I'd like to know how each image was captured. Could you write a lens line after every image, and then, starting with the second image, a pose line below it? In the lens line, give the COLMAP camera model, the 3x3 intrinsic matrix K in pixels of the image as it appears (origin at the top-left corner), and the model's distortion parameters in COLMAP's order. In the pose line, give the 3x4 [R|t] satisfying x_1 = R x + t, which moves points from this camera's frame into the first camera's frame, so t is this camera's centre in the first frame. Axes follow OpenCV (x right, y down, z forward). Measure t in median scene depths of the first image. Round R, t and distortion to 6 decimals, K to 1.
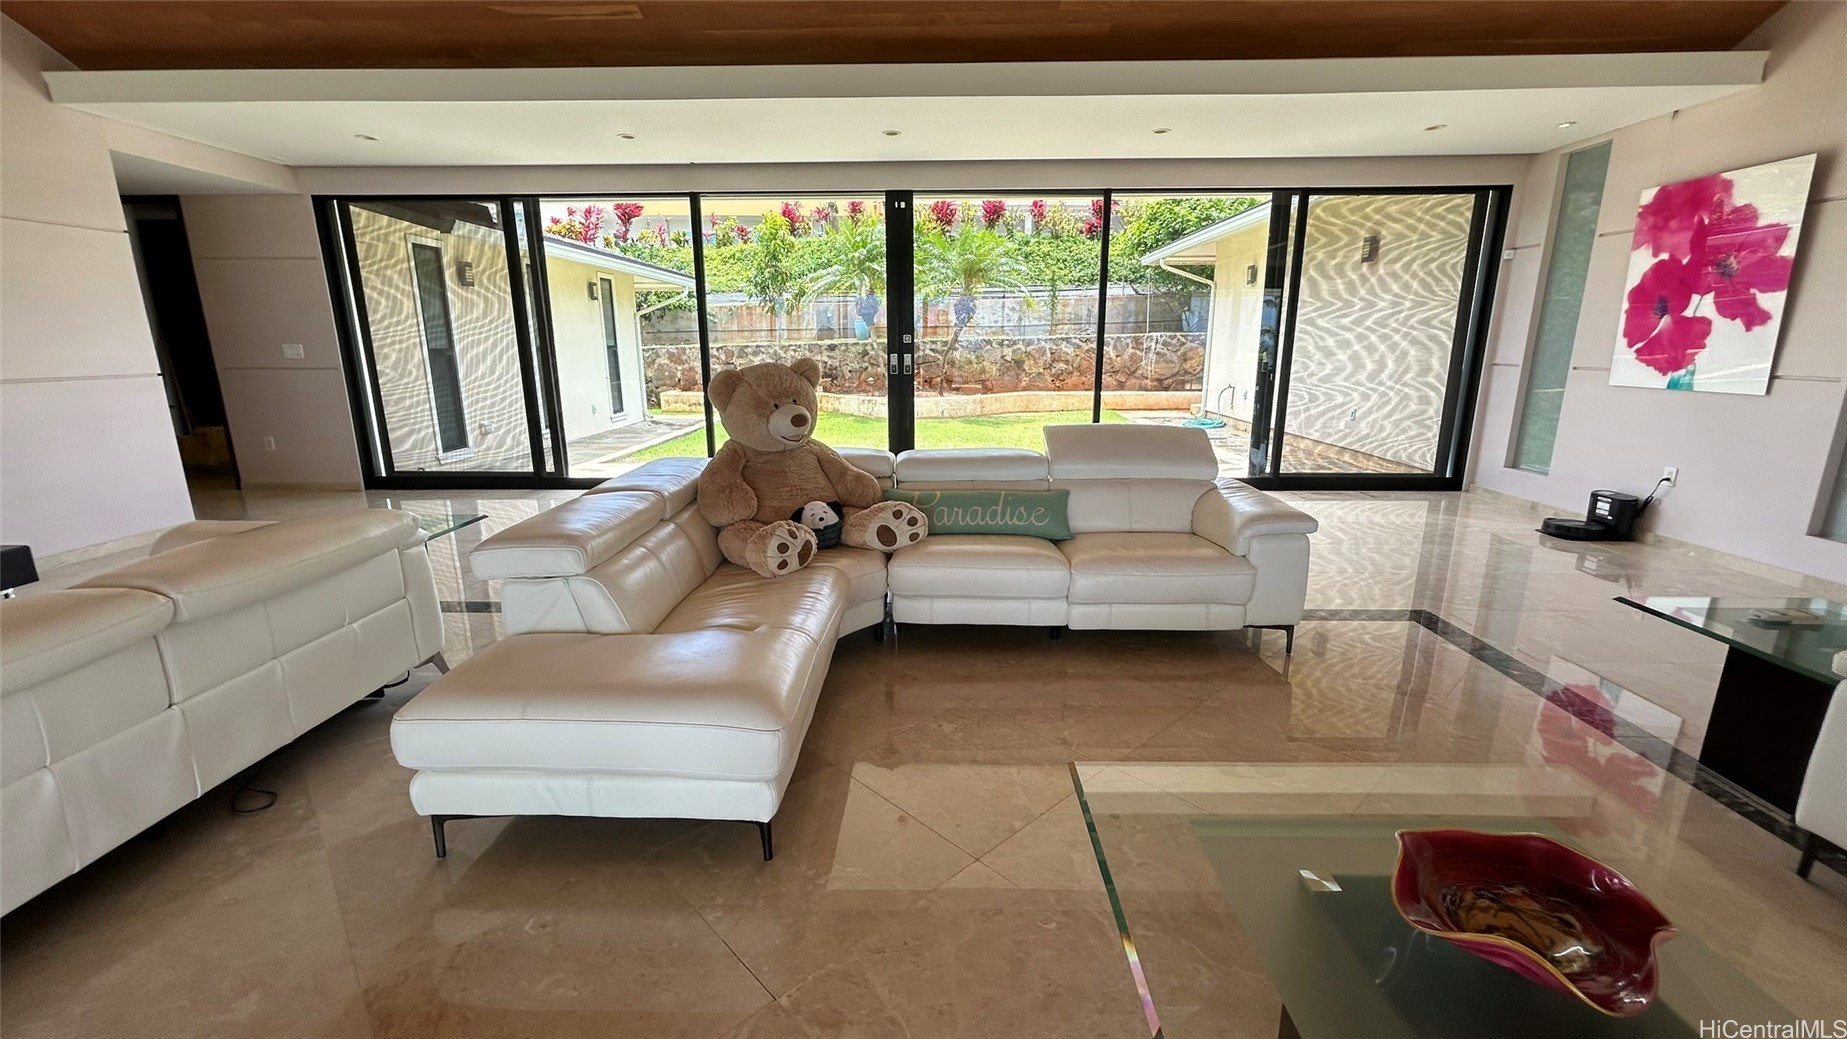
lens RADIAL K [[743.9, 0, 918.9], [0, 743.9, 519.1], [0, 0, 1]] dist [-0.002679, 0.000337]
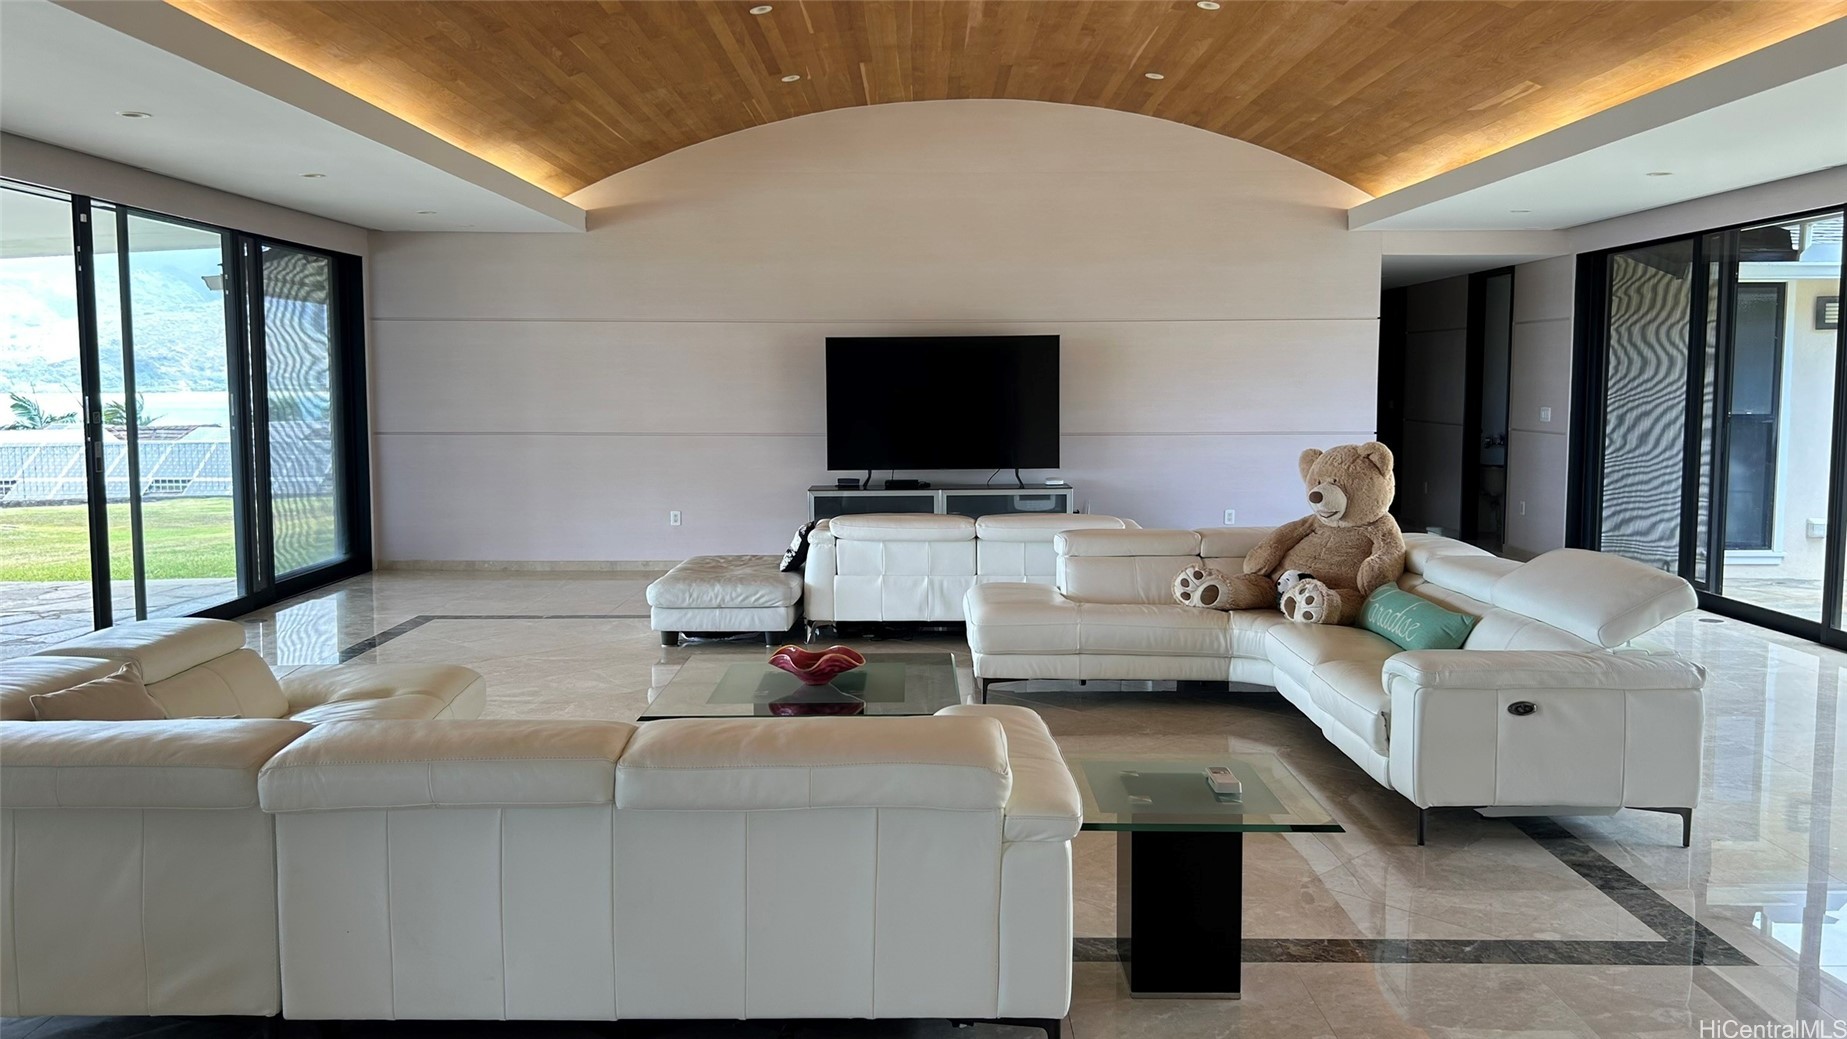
lens RADIAL K [[1383.1, 0, 922.7], [0, 1383.1, 515.0], [0, 0, 1]] dist [0.035083, -0.020304]
pose [[0.029036, 0.098687, -0.994695, 2.397652], [-0.233955, 0.968145, 0.089224, -0.200317], [0.971814, 0.230123, 0.051199, 0.444330]]
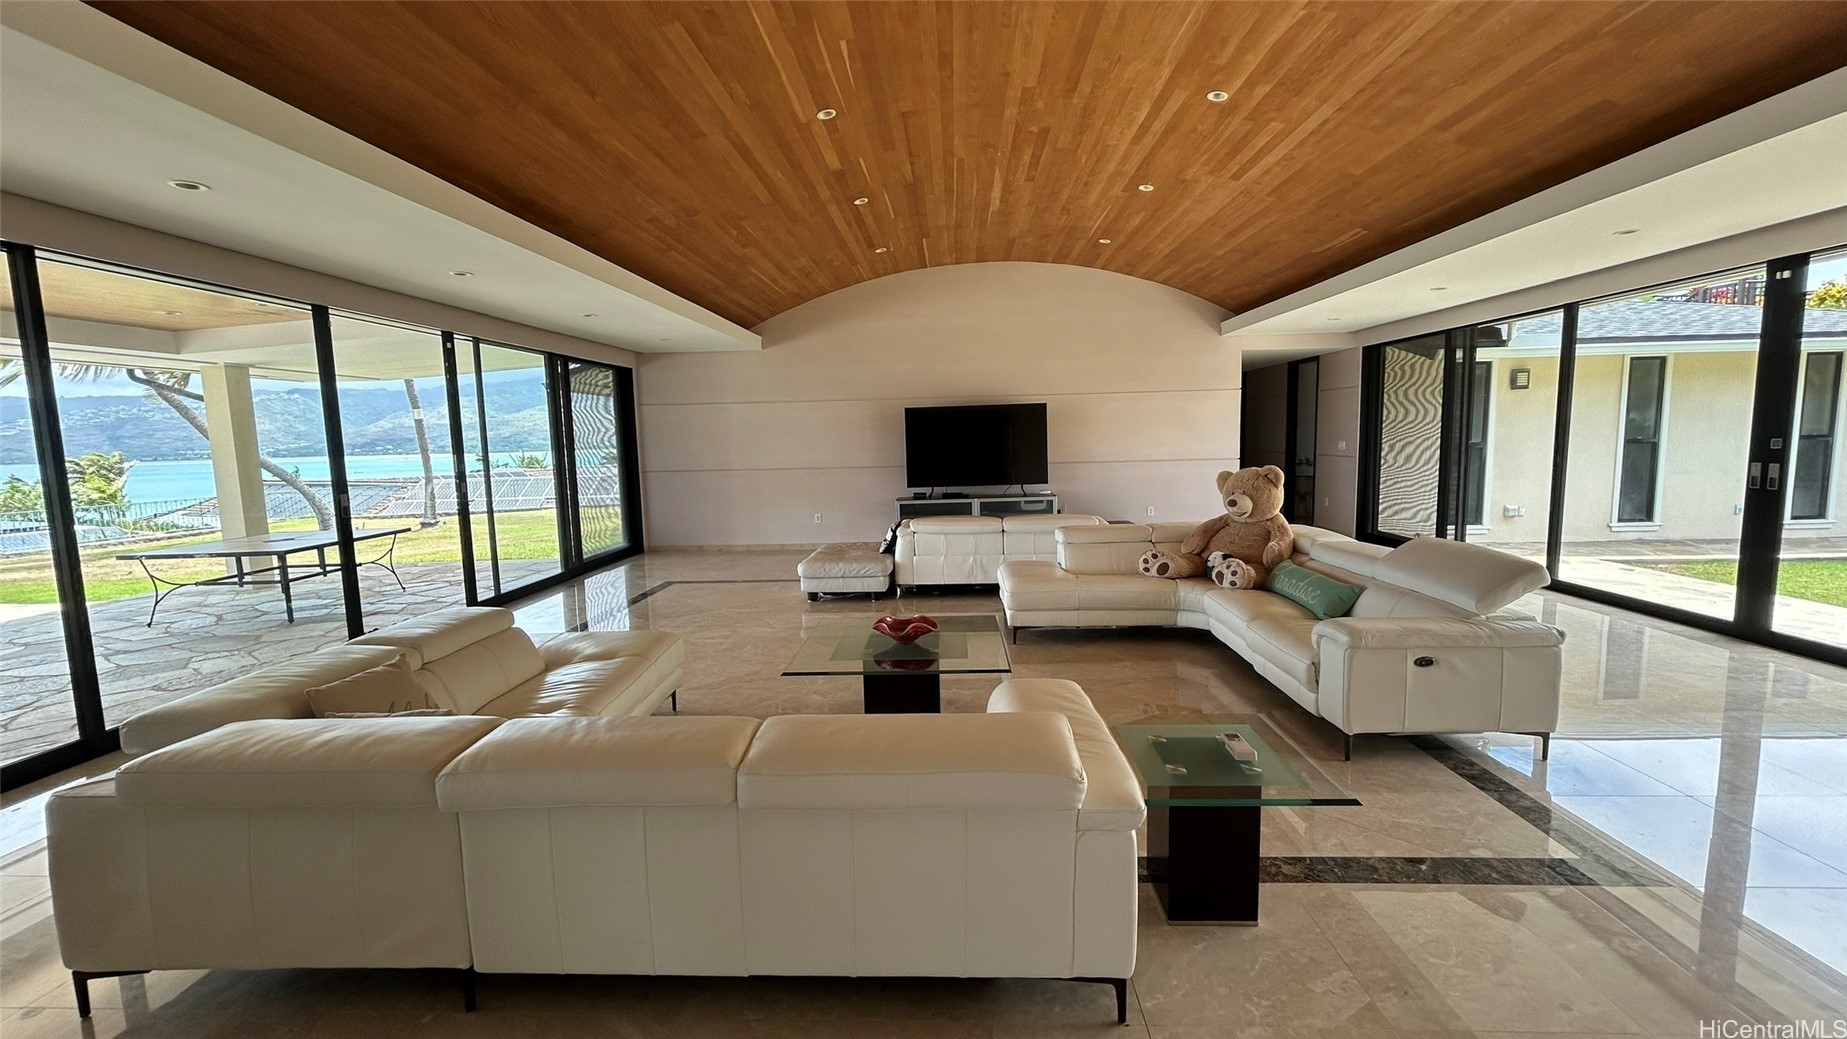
lens RADIAL K [[743.9, 0, 929.8], [0, 743.9, 518.5], [0, 0, 1]] dist [-0.002679, 0.000337]
pose [[-0.005592, 0.113885, -0.993478, 1.926957], [-0.211023, 0.970986, 0.112495, -0.187025], [0.977465, 0.210275, 0.018603, 0.418452]]
